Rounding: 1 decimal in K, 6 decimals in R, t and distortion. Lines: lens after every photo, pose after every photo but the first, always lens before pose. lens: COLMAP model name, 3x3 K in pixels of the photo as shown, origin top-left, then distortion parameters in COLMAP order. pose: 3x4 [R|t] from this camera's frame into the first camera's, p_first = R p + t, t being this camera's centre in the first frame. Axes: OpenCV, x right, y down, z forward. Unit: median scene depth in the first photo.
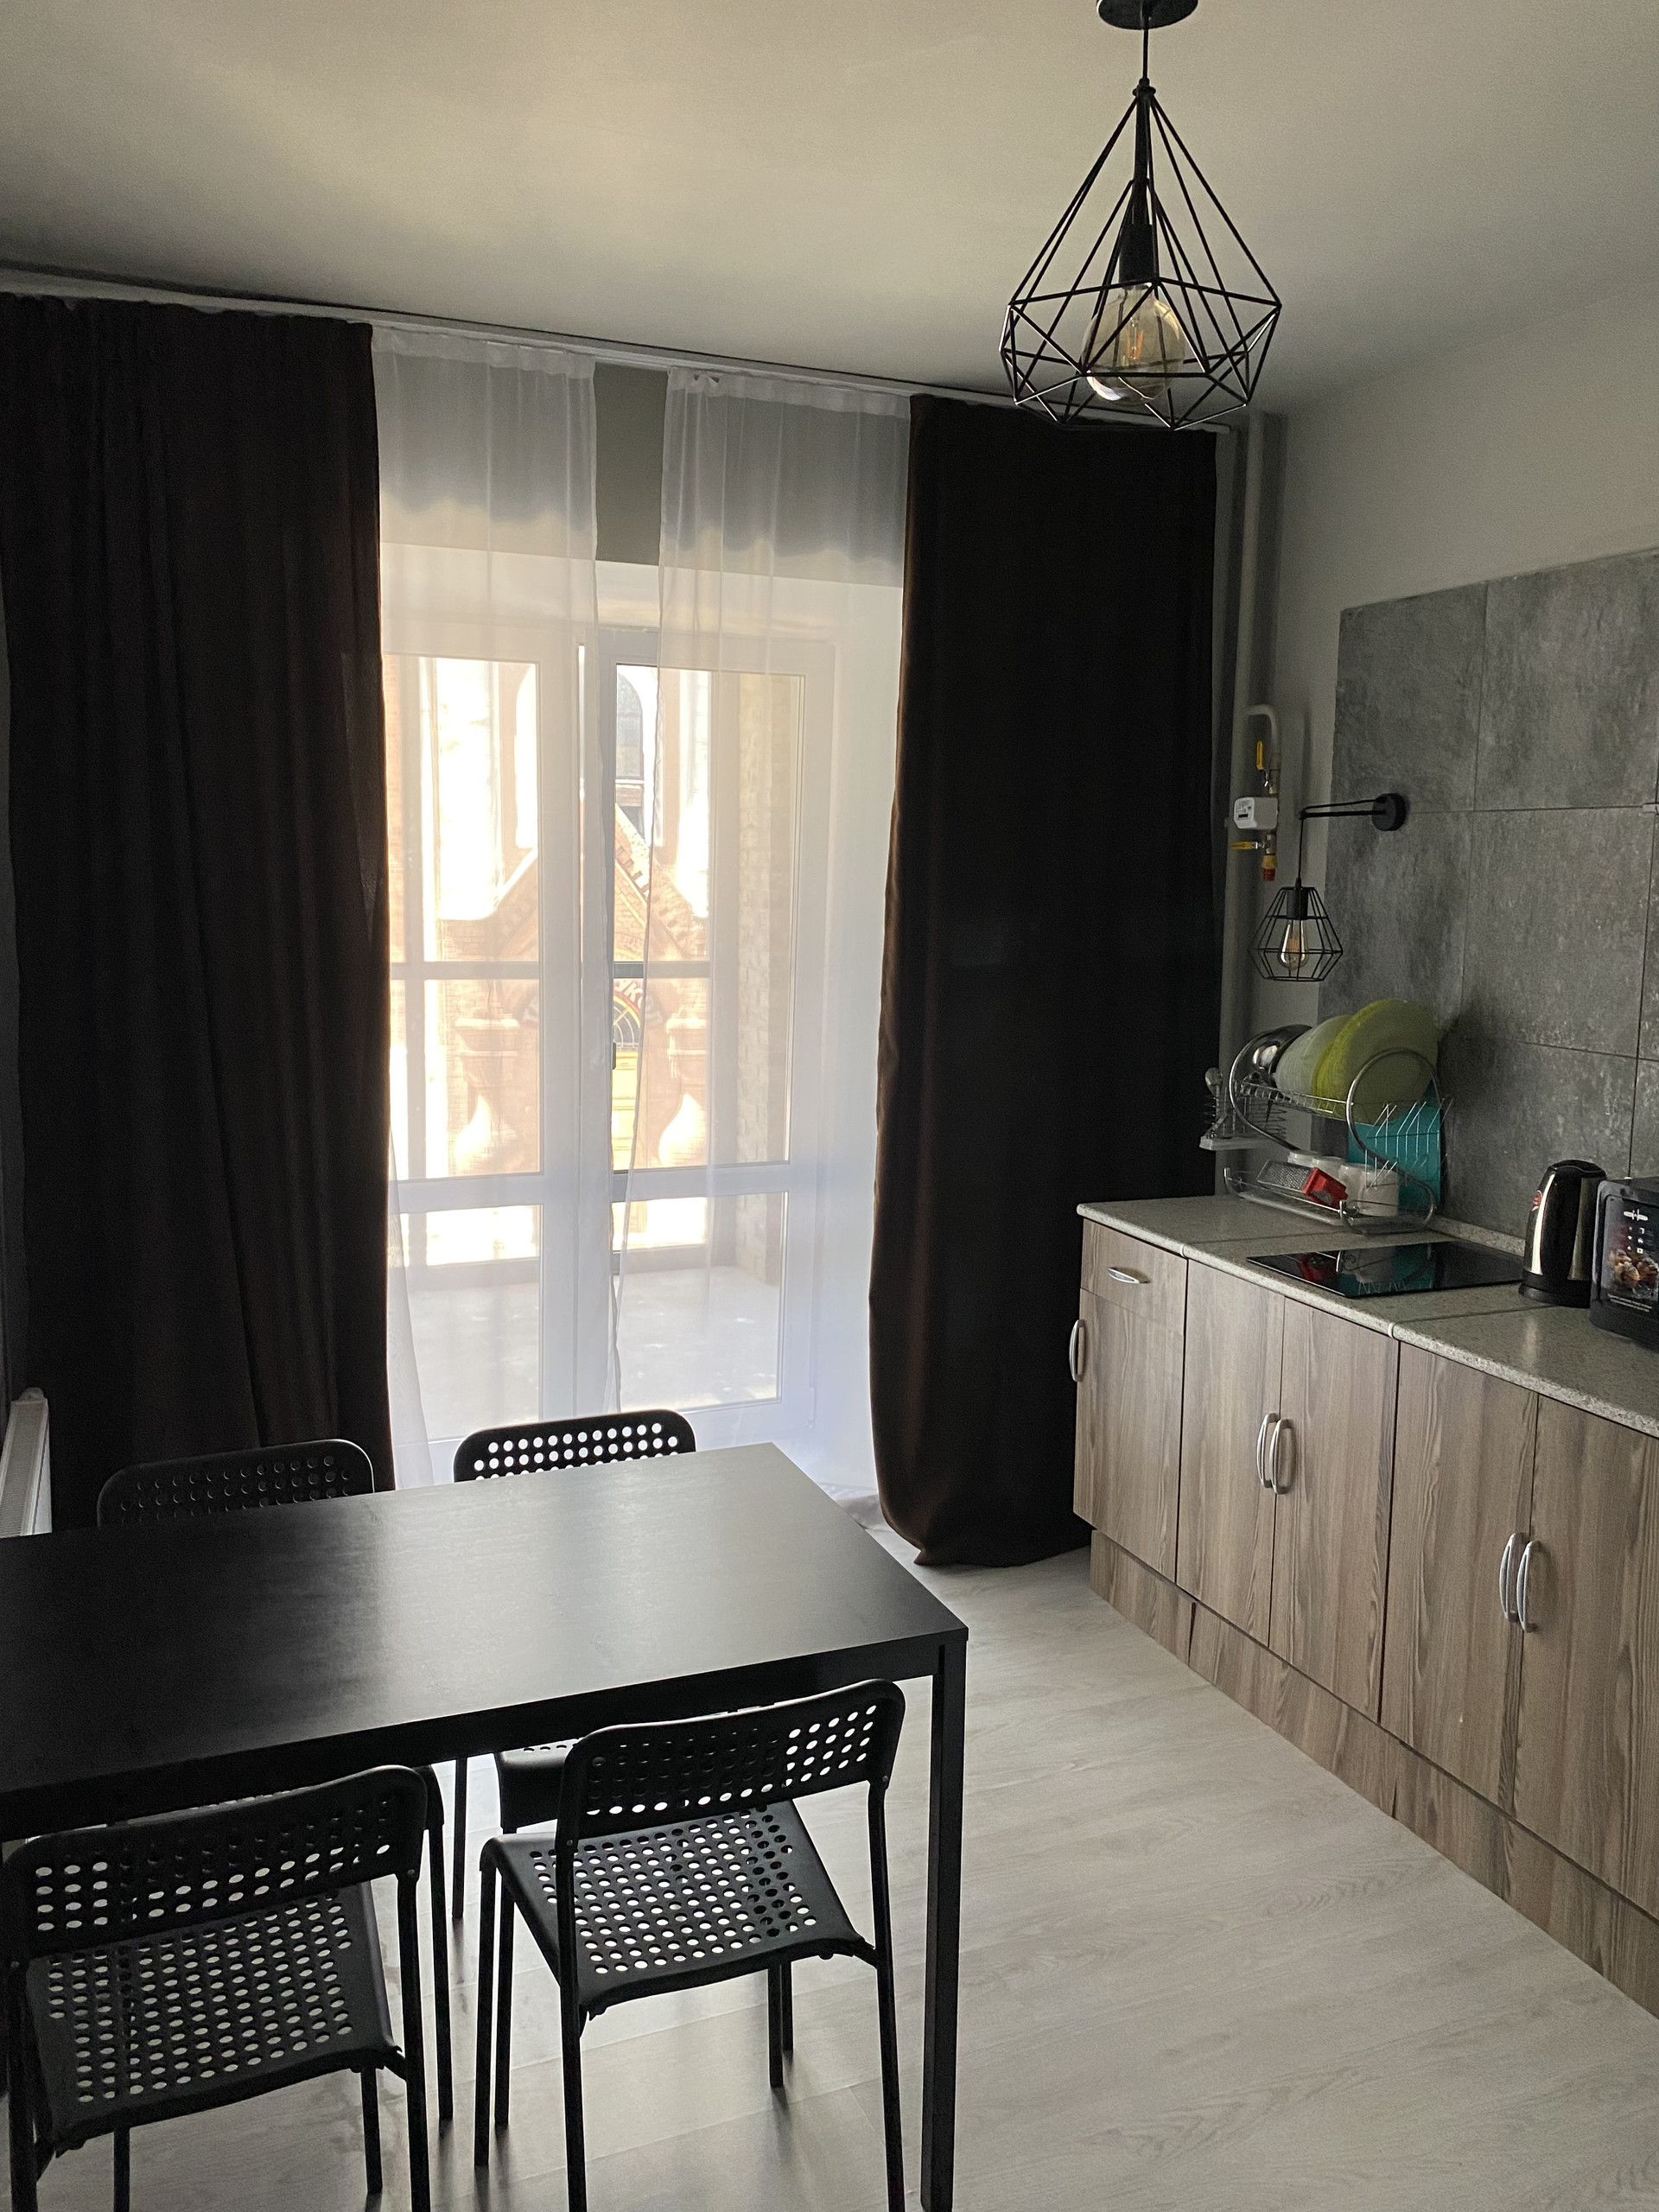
lens RADIAL K [[1706.4, 0, 822.1], [0, 1706.4, 1121.9], [0, 0, 1]] dist [0.063384, -0.075406]
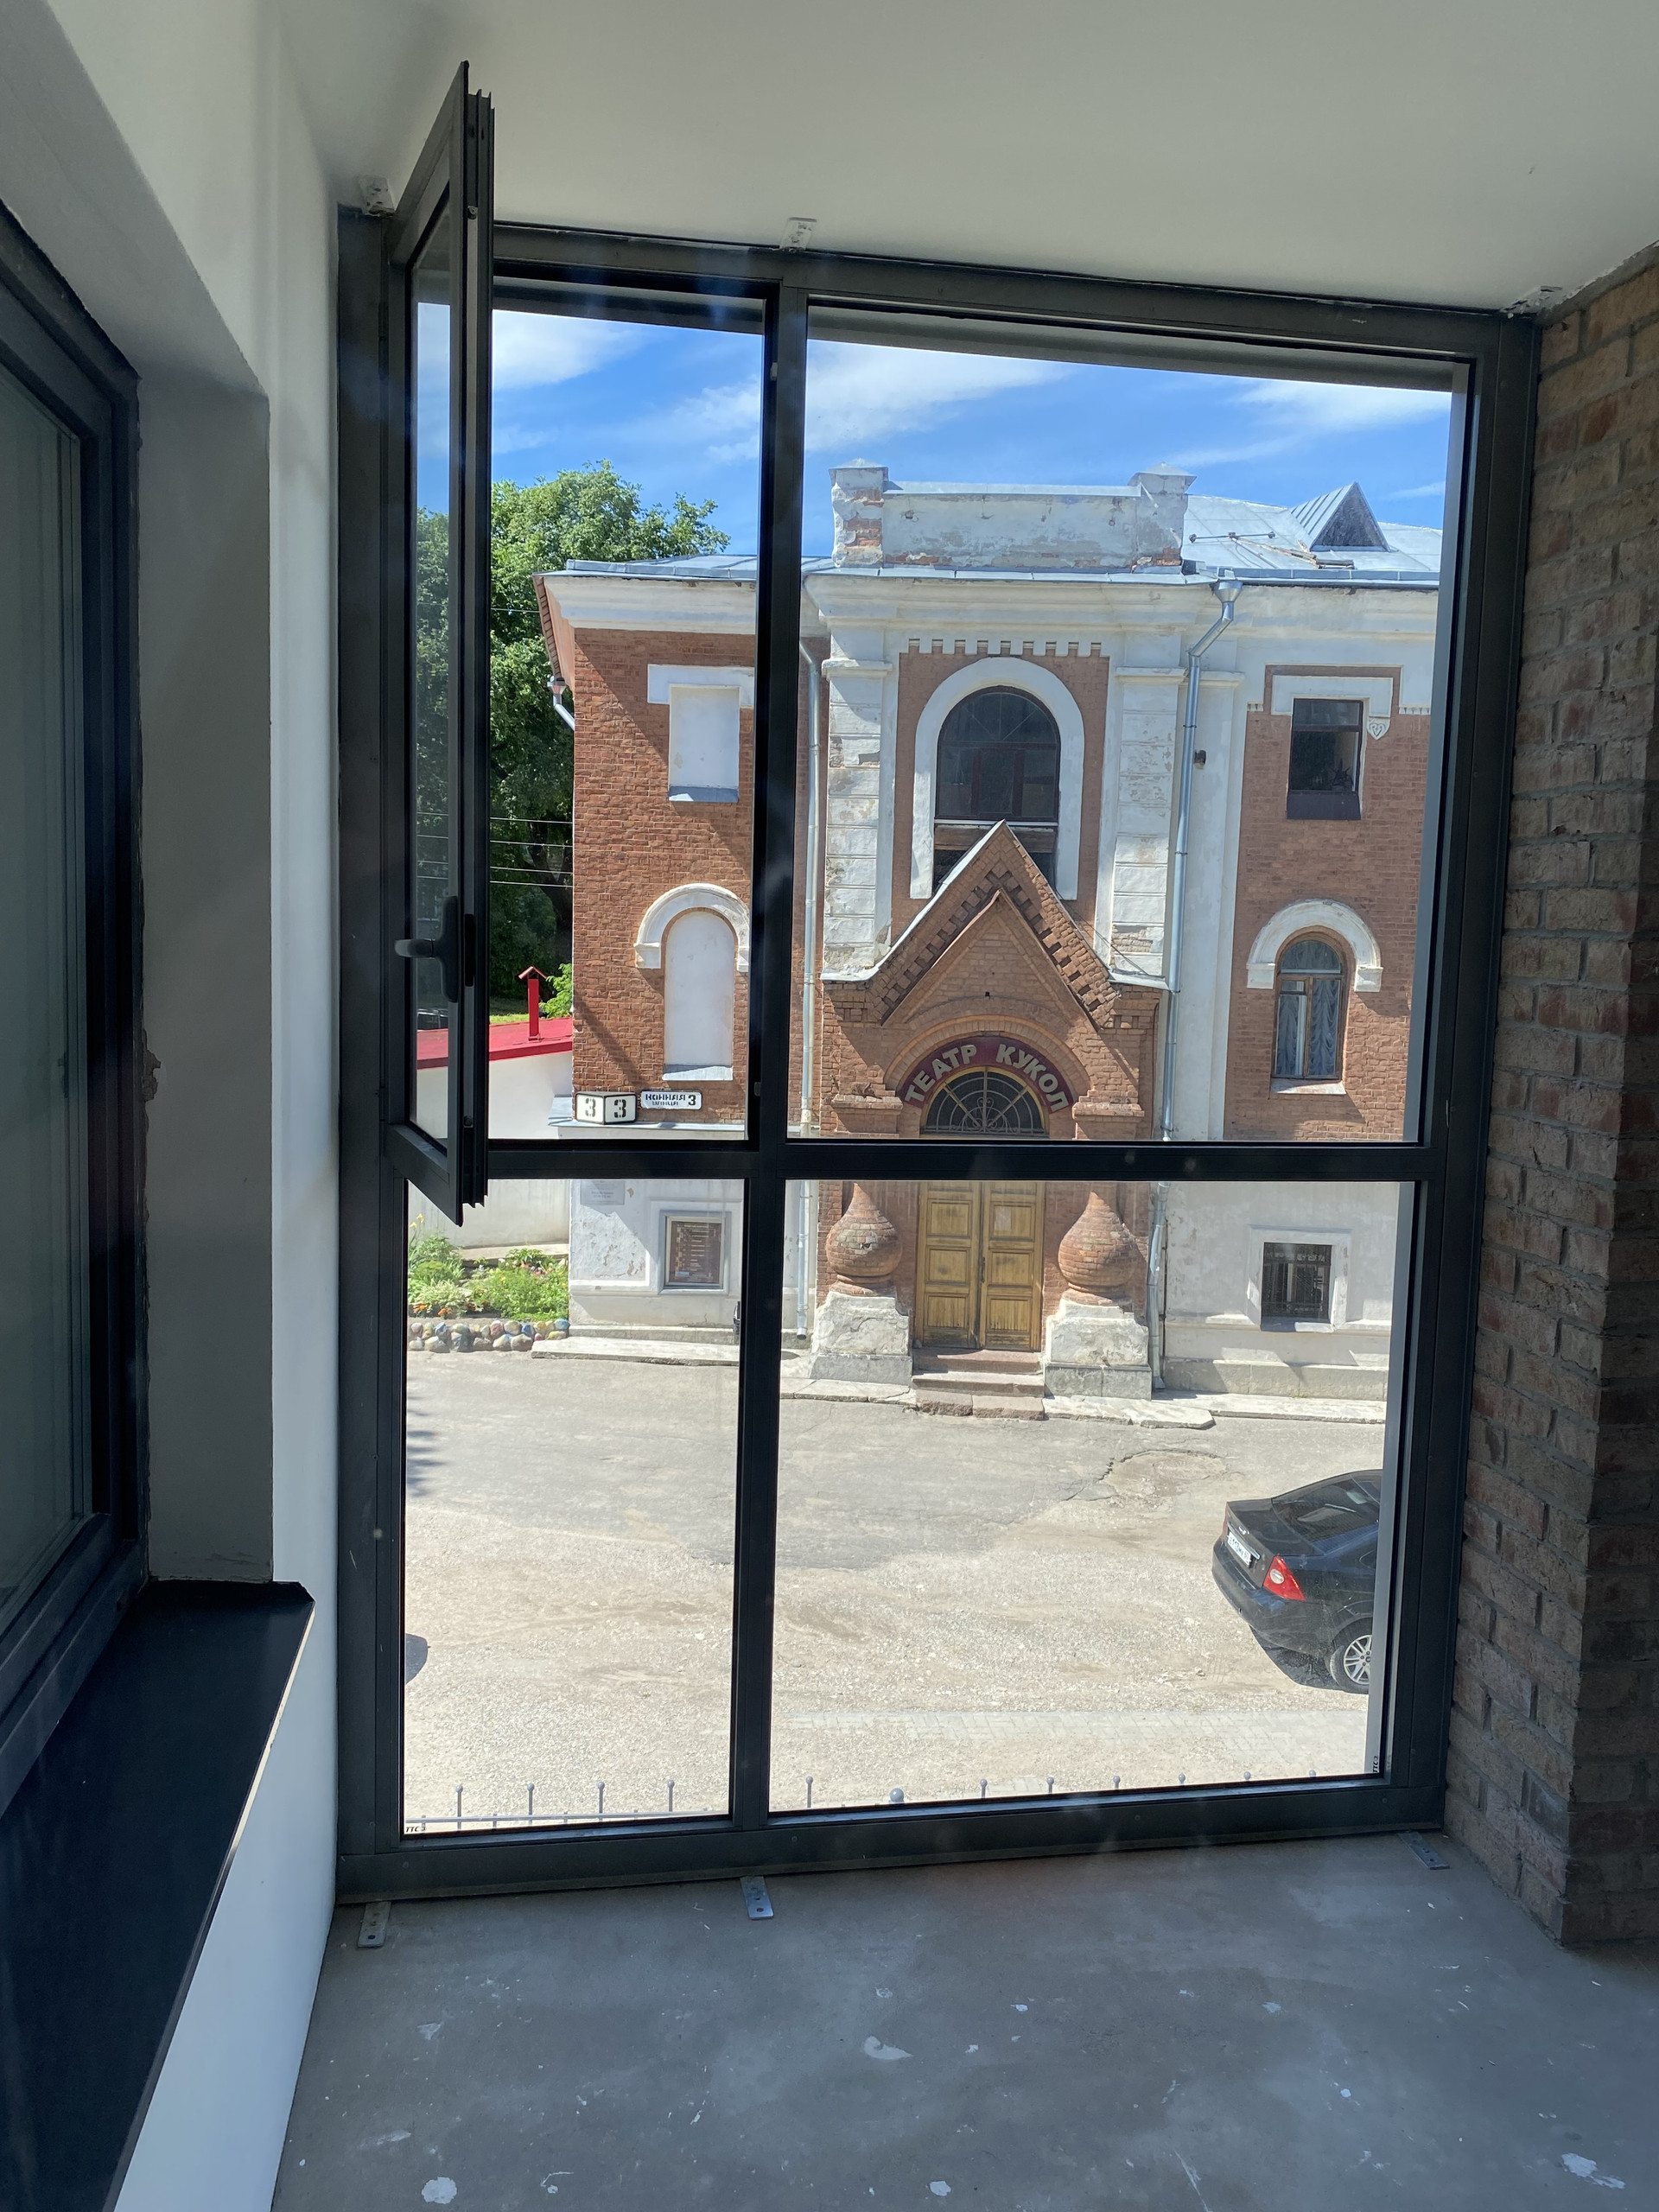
lens RADIAL K [[1706.4, 0, 825.9], [0, 1706.4, 1110.9], [0, 0, 1]] dist [0.063384, -0.075406]
pose [[0.977148, 0.029912, -0.210445, -0.245179], [-0.037936, 0.998695, -0.034196, -0.165683], [0.209148, 0.041398, 0.977007, 1.082867]]
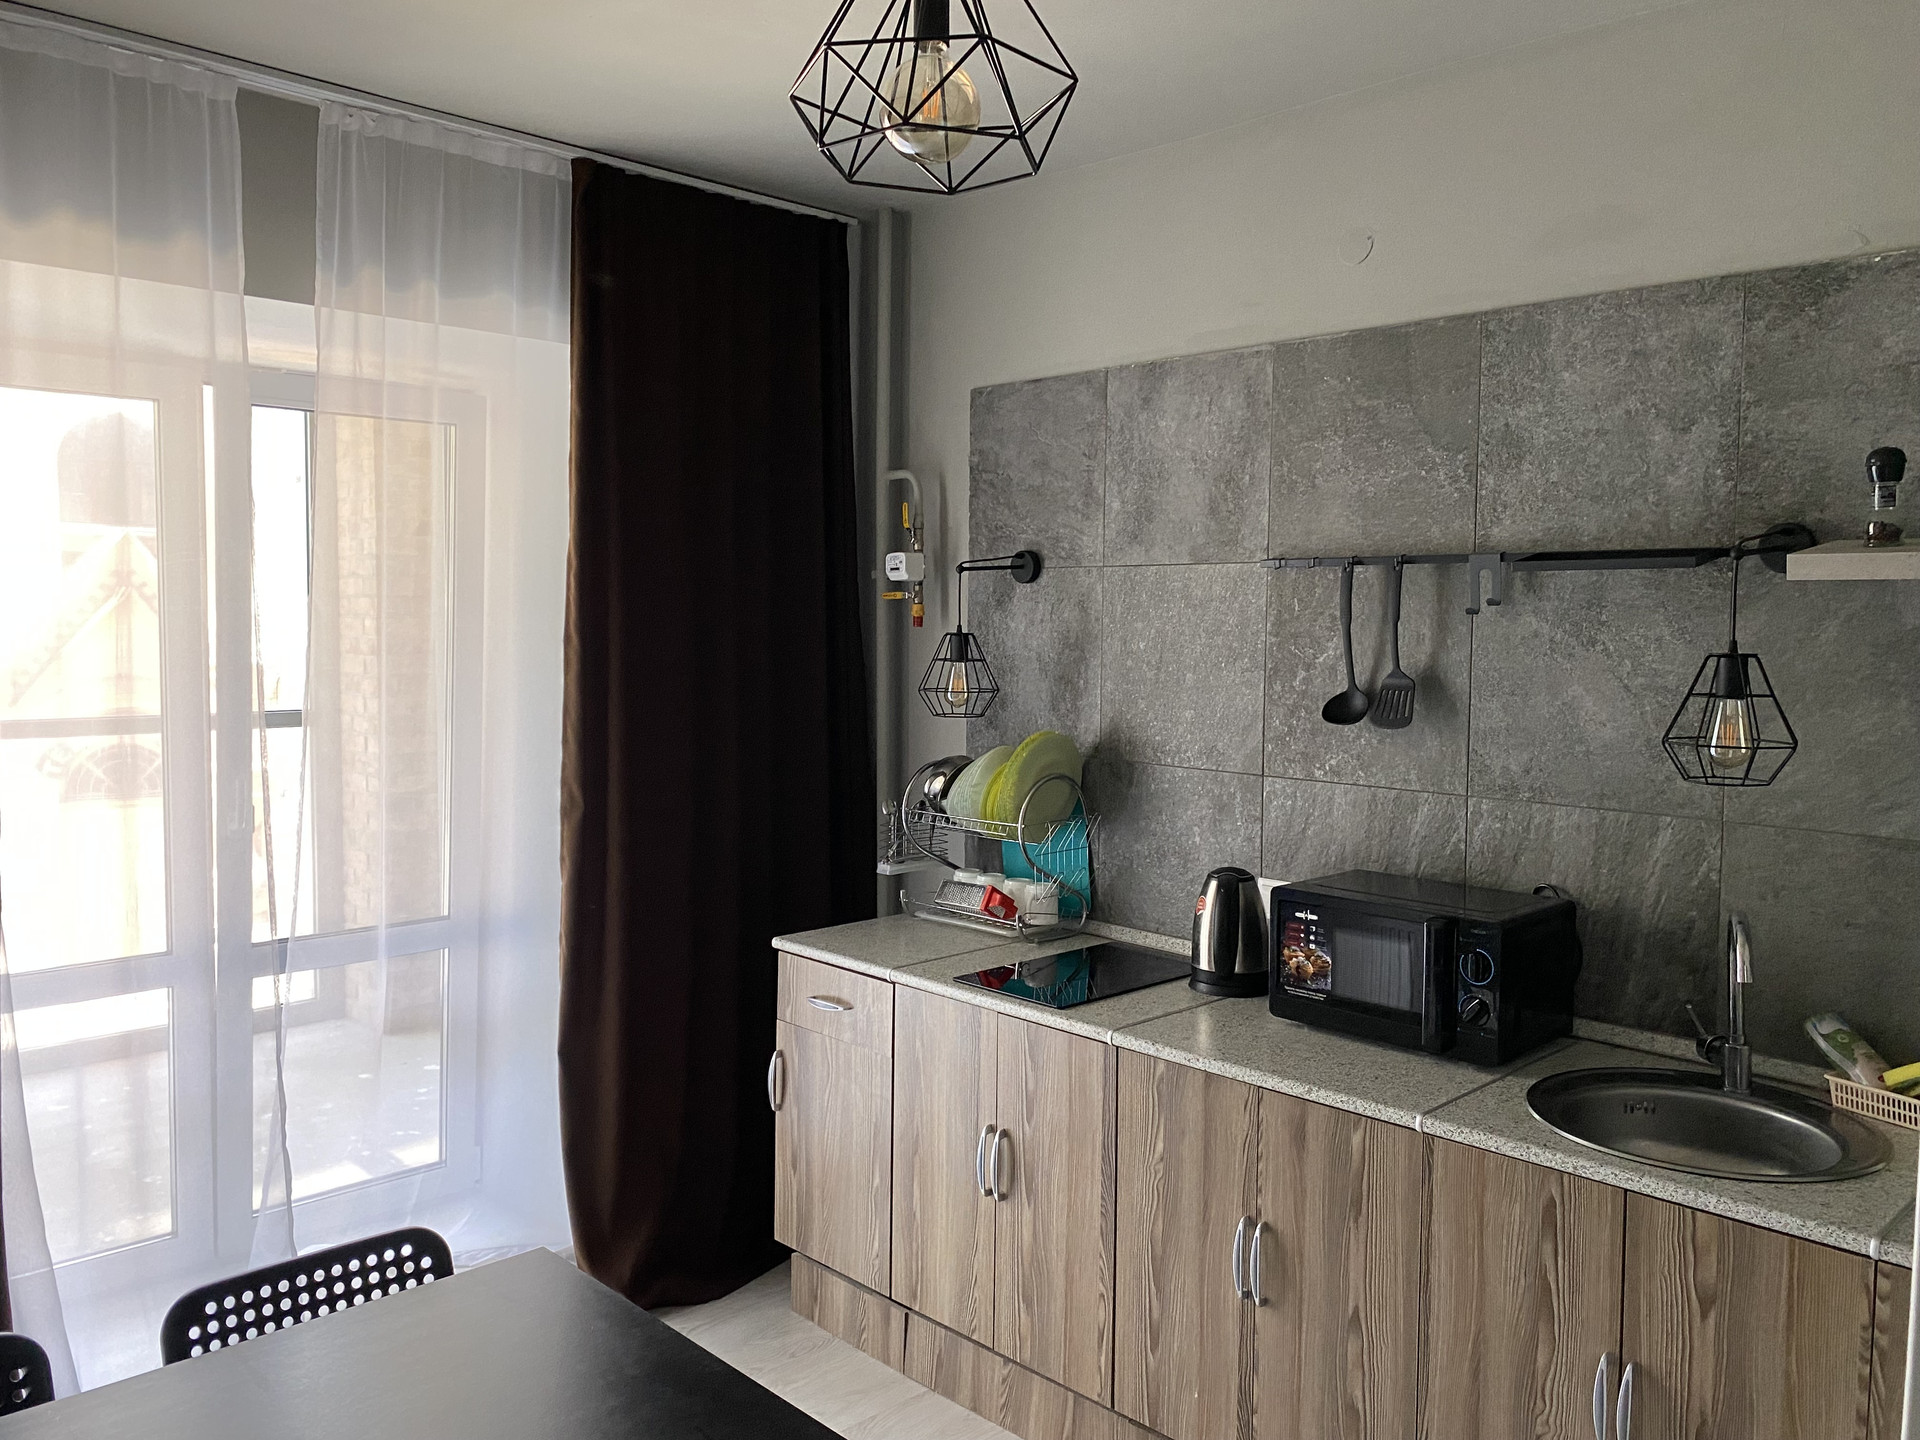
lens RADIAL K [[1481.1, 0, 949.2], [0, 1481.1, 733.9], [0, 0, 1]] dist [0.063384, -0.075406]
pose [[0.928530, -0.038904, 0.369215, -0.083551], [0.063043, 0.996574, -0.053538, -0.021520], [-0.365867, 0.072988, 0.927801, 0.124172]]
